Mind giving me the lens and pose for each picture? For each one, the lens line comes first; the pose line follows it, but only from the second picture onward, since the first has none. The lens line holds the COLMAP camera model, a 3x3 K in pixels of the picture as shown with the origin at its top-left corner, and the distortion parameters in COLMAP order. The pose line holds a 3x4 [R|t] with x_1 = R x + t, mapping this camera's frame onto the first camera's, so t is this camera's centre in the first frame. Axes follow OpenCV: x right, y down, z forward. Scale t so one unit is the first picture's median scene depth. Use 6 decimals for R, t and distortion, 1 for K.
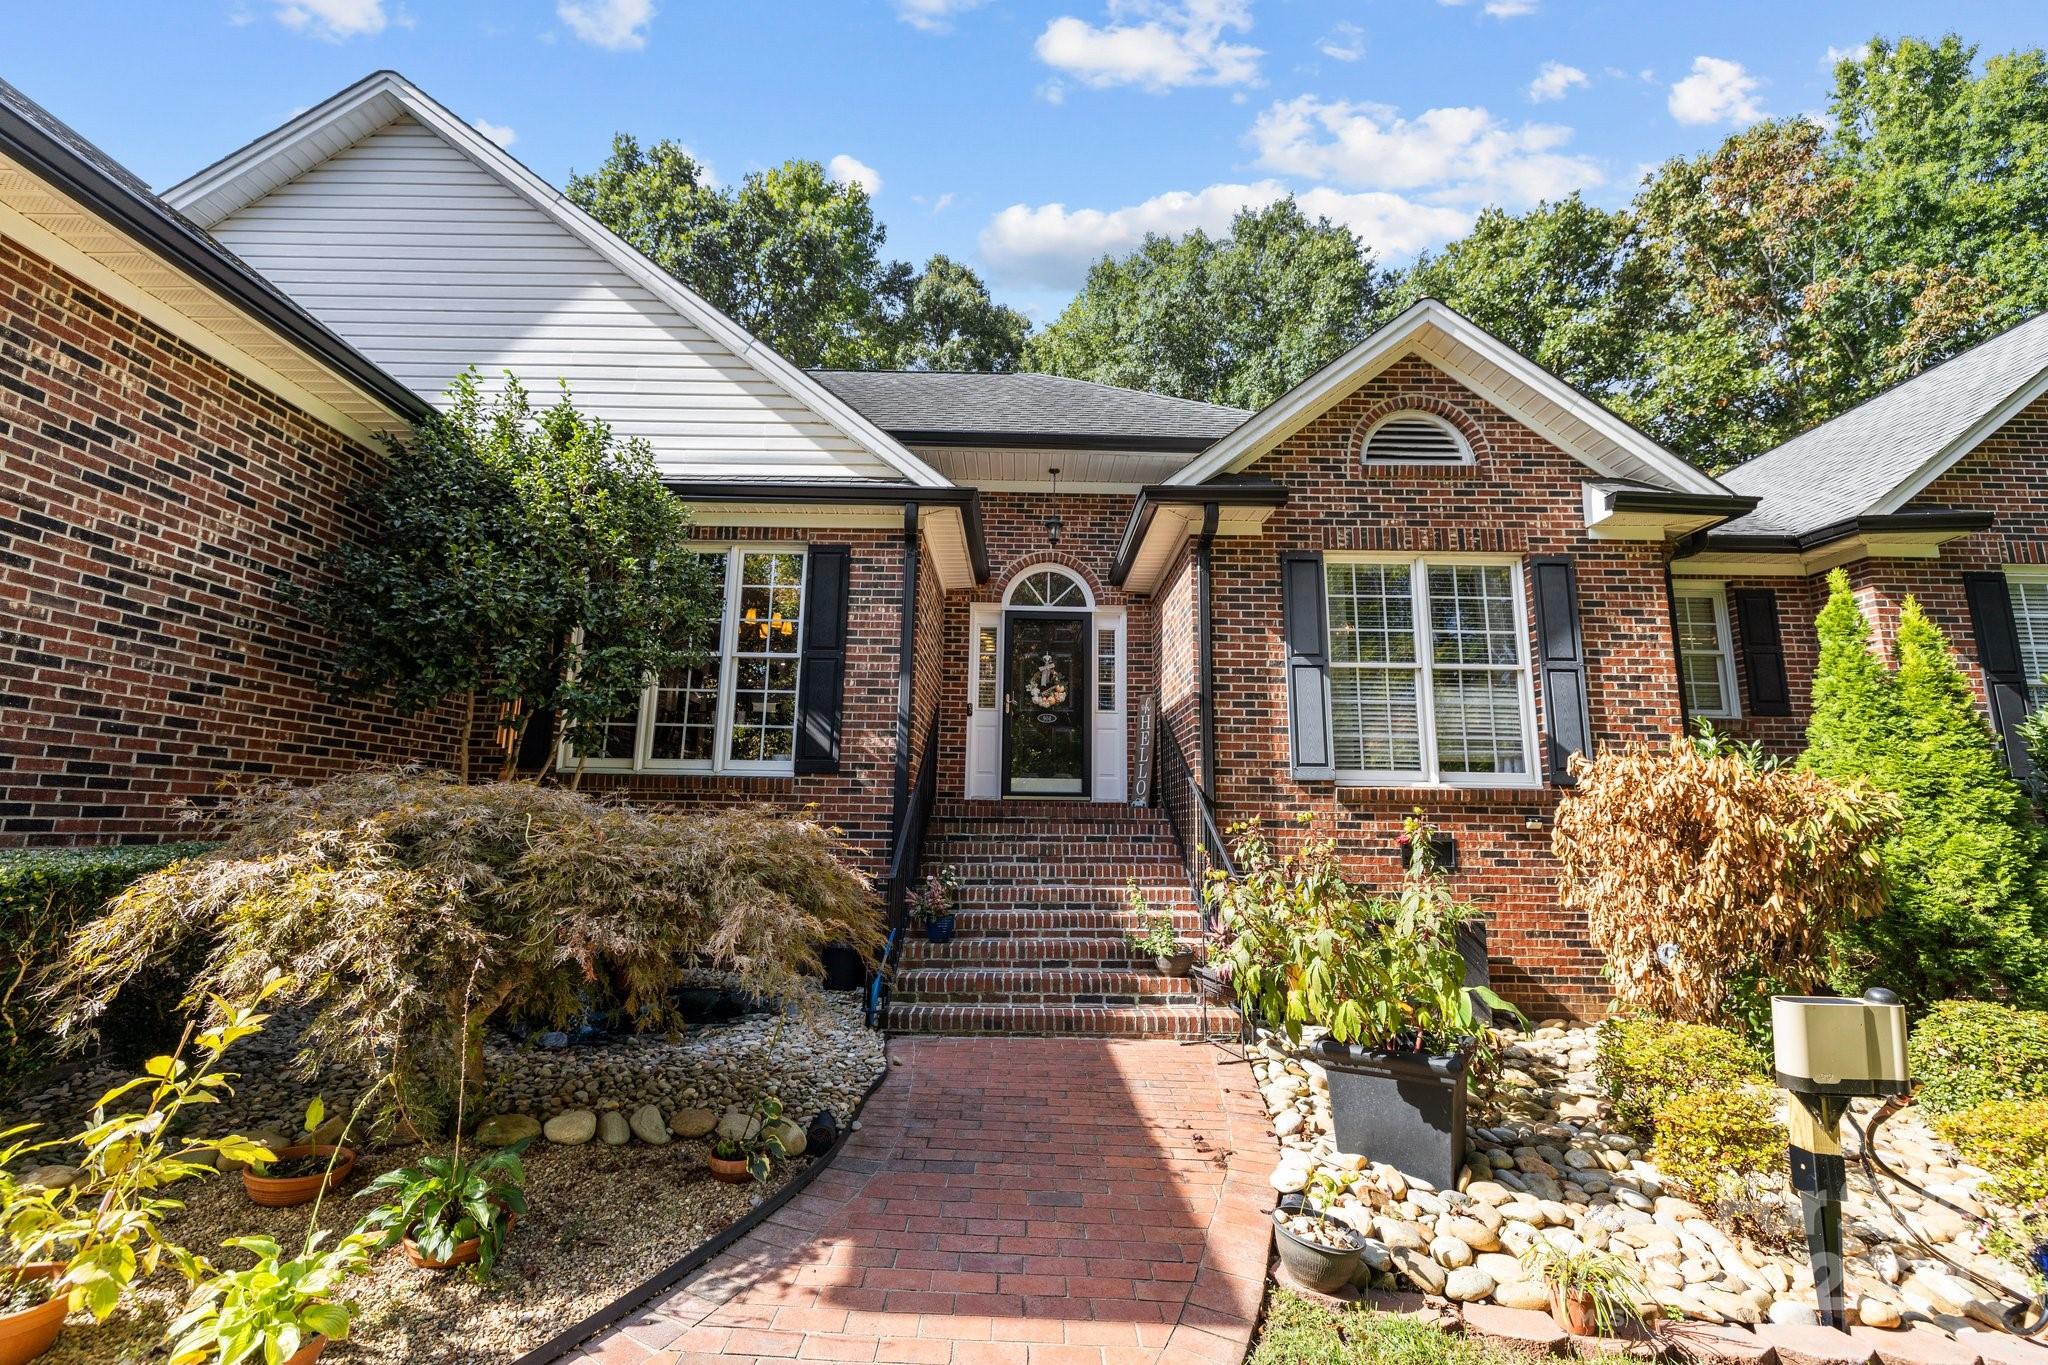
lens RADIAL K [[867.6, 0, 1011.7], [0, 867.6, 718.7], [0, 0, 1]] dist [-0.000821, 0.001013]
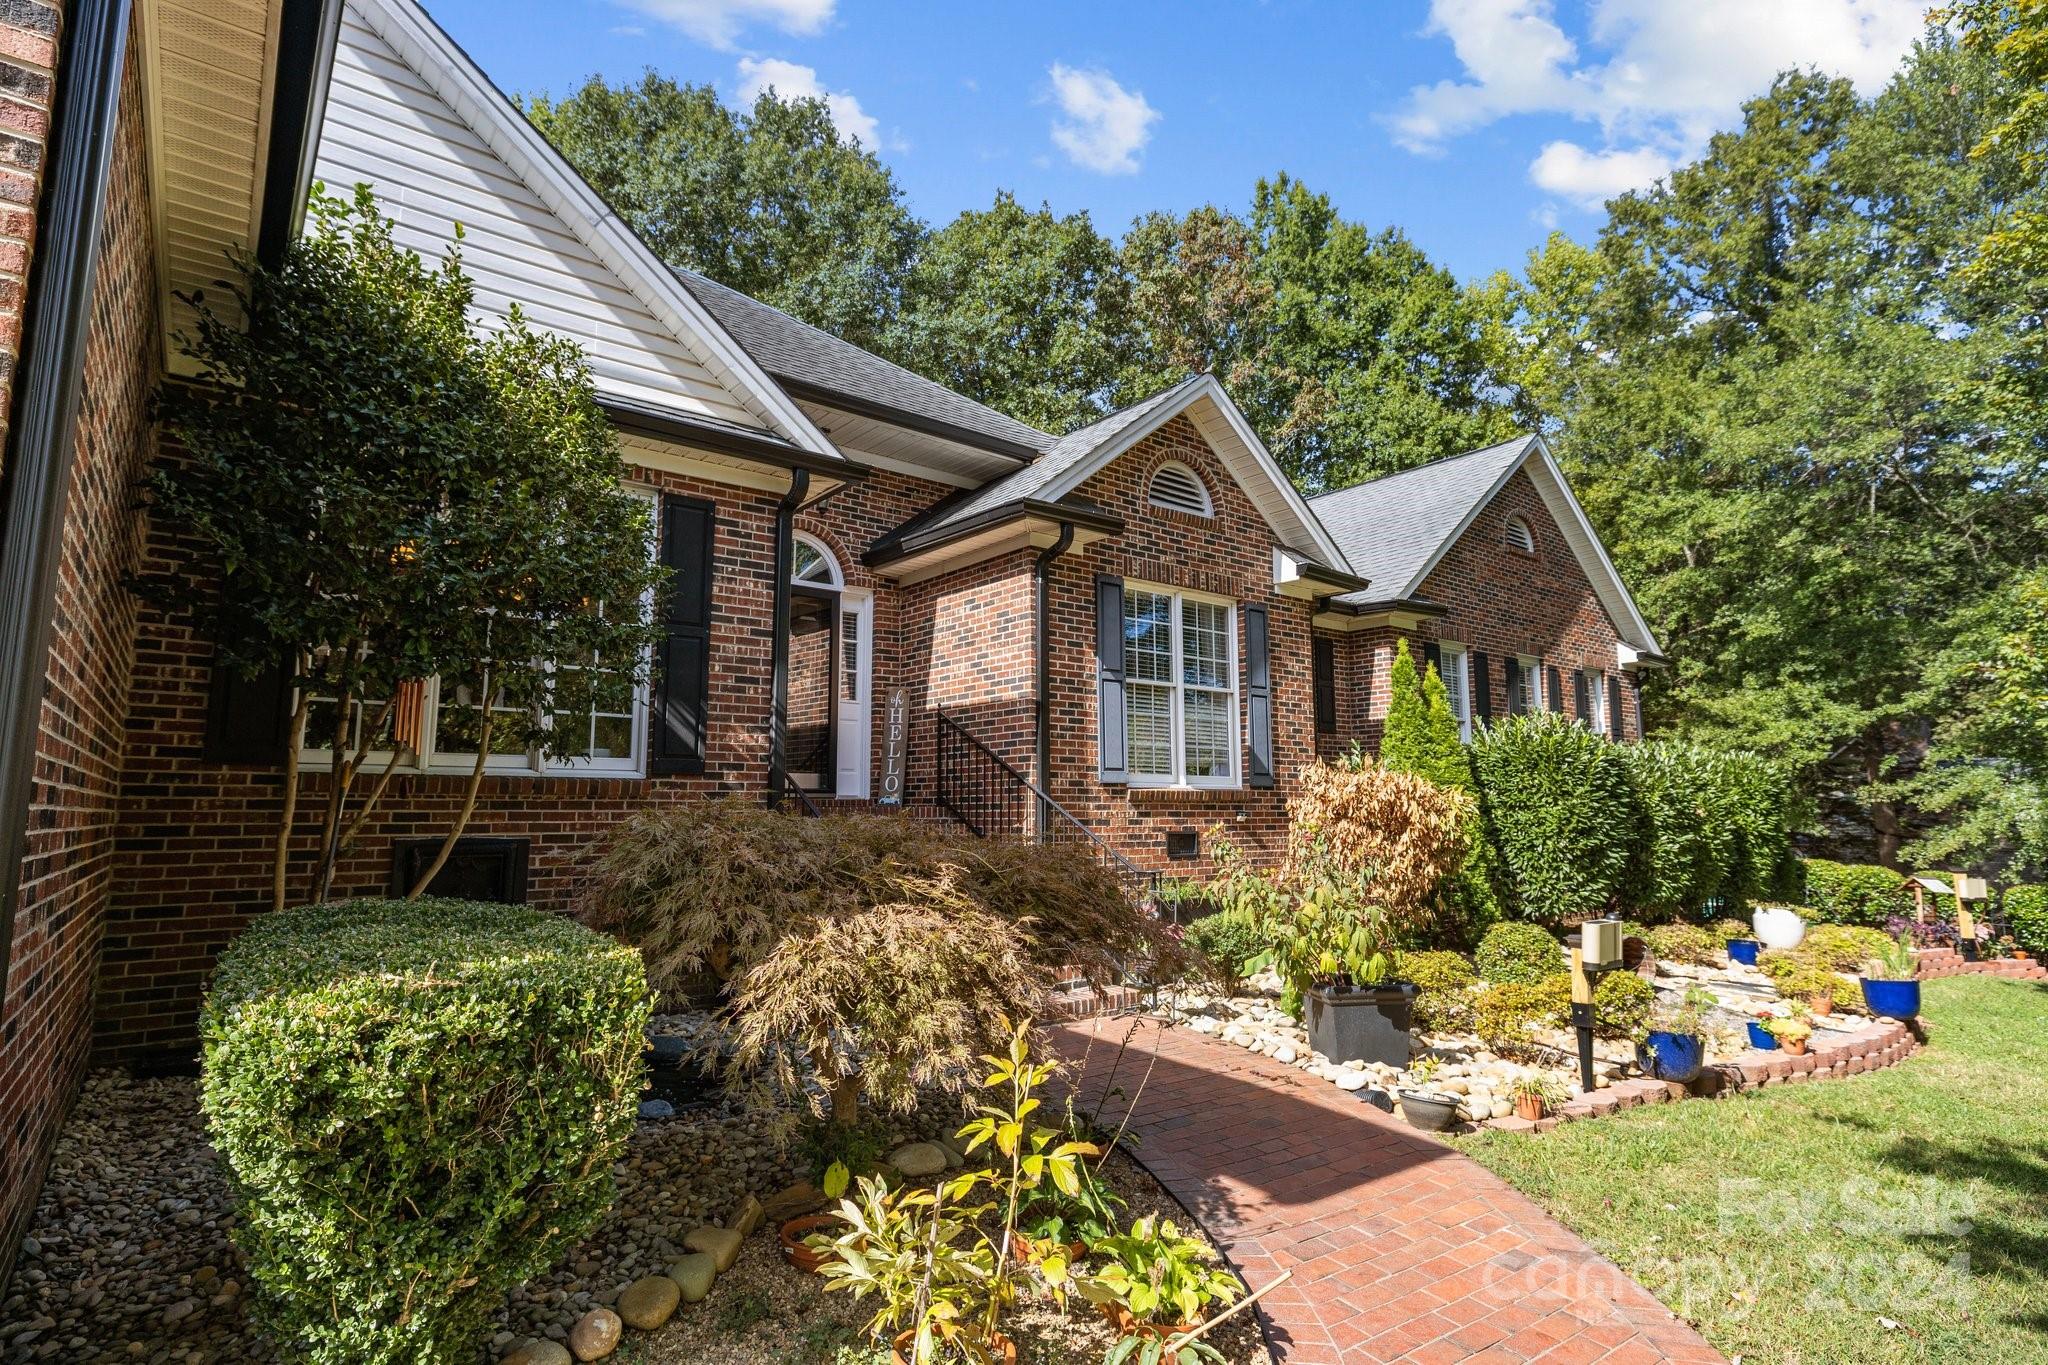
lens RADIAL K [[1040.4, 0, 1019.7], [0, 1040.4, 745.6], [0, 0, 1]] dist [-0.005713, -0.000392]
pose [[0.785778, 0.021853, 0.618122, -0.573864], [-0.062973, 0.997009, 0.044806, -0.029645], [-0.615294, -0.074133, 0.784804, 0.017707]]
